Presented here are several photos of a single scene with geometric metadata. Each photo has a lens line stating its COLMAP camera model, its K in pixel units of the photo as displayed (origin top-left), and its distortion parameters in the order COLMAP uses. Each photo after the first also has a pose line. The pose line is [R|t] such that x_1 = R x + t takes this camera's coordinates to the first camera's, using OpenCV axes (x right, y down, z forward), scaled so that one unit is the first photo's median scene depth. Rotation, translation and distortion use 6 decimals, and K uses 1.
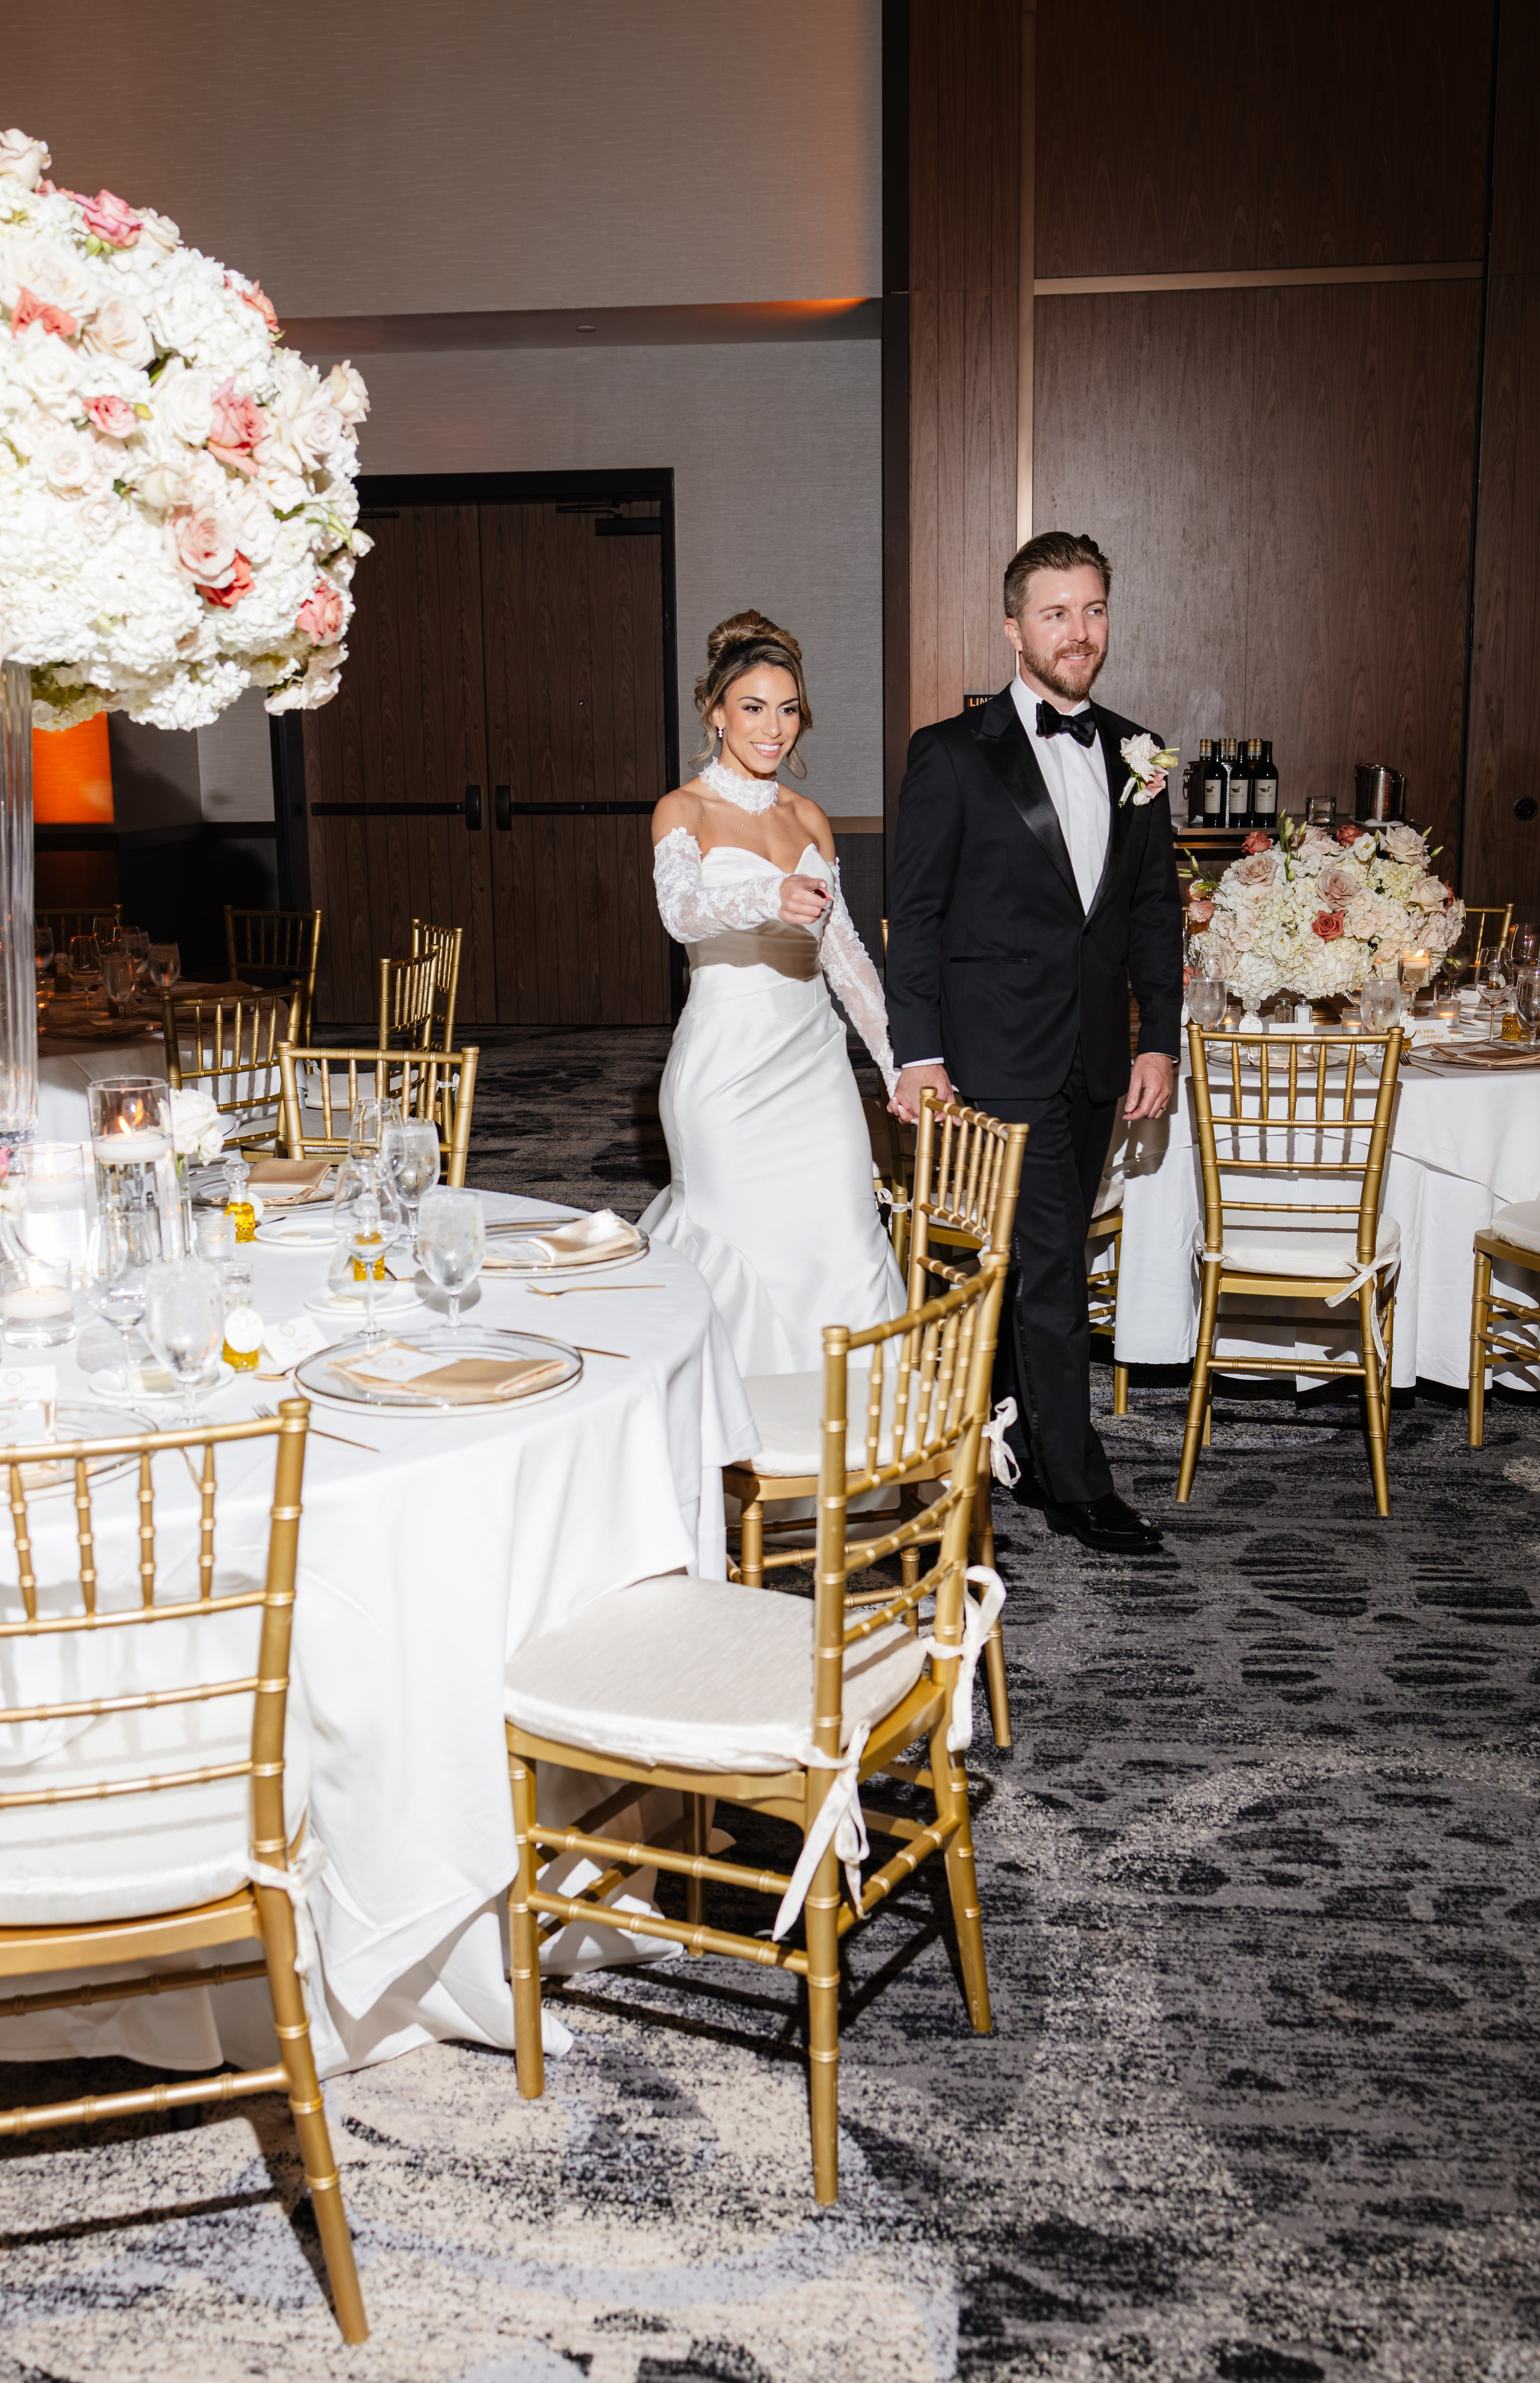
lens RADIAL K [[2529.2, 0, 770.0], [0, 2529.2, 1191.5], [0, 0, 1]] dist [0.008978, 0.004116]
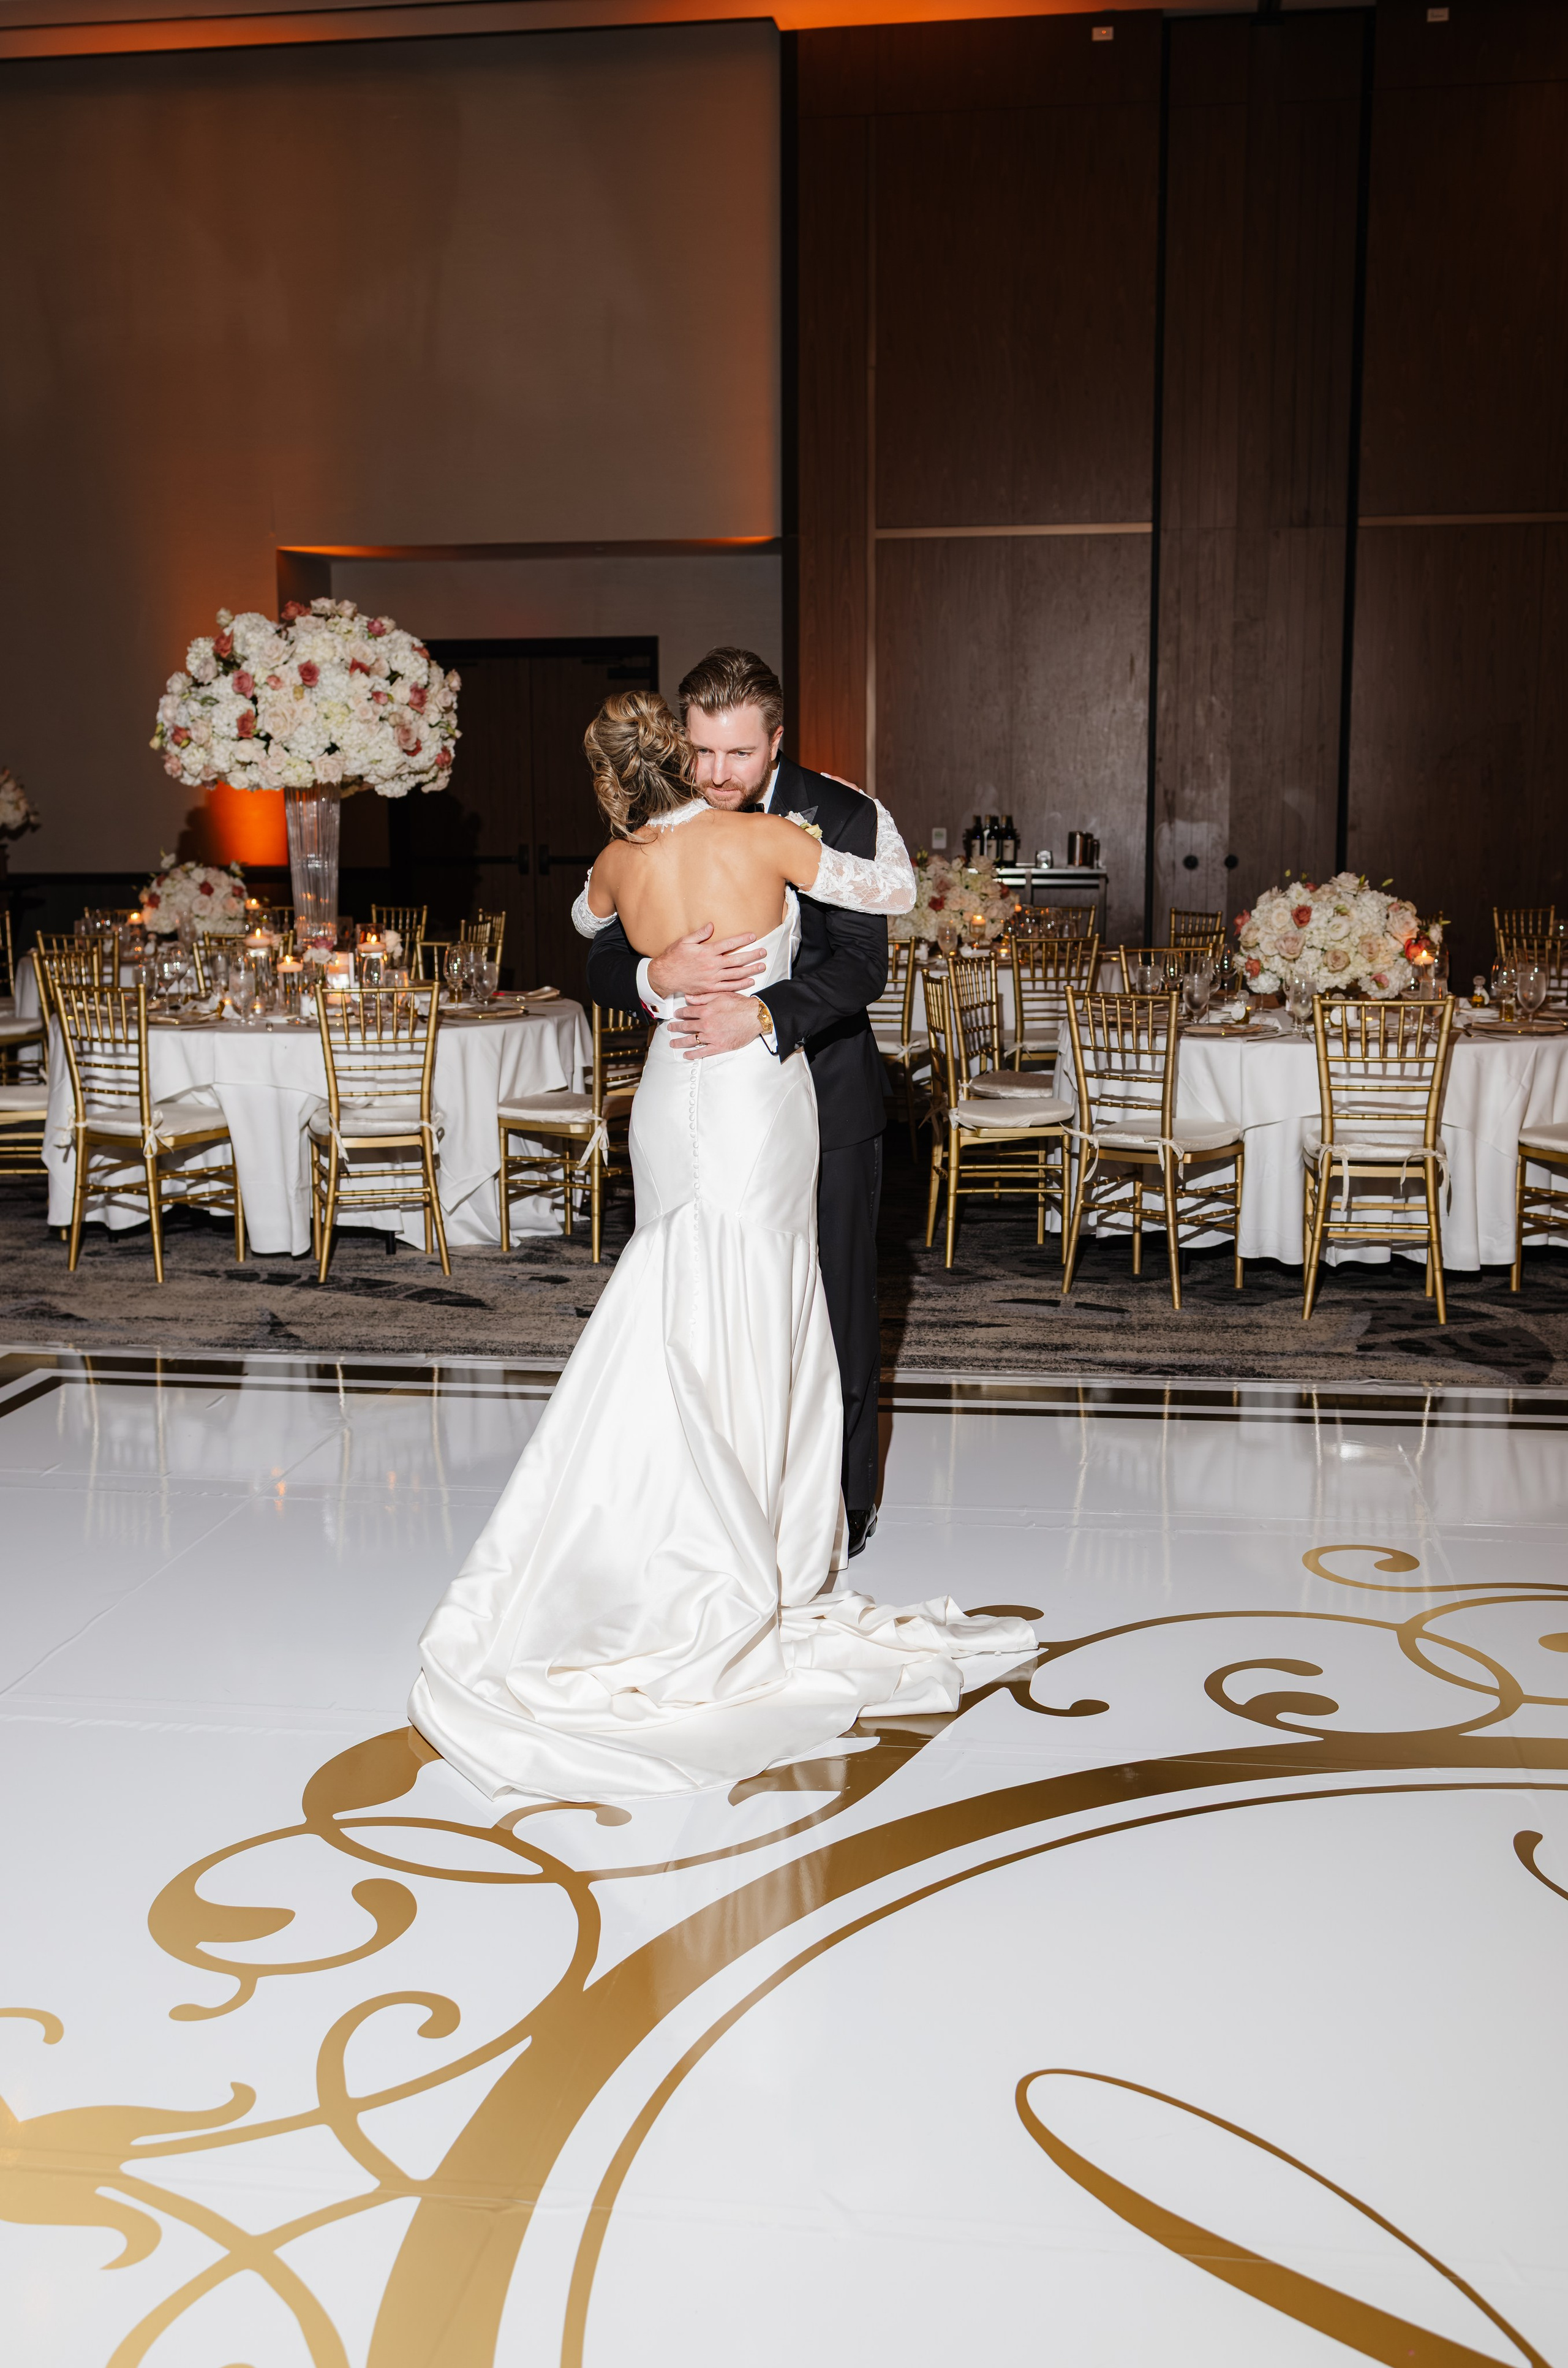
lens RADIAL K [[2568.2, 0, 785.7], [0, 2568.2, 1152.5], [0, 0, 1]] dist [0.005998, 0.009771]
pose [[0.999646, 0.011284, -0.024106, 0.152853], [-0.012502, 0.998619, -0.051018, 0.194320], [0.023497, 0.051301, 0.998407, -1.004673]]
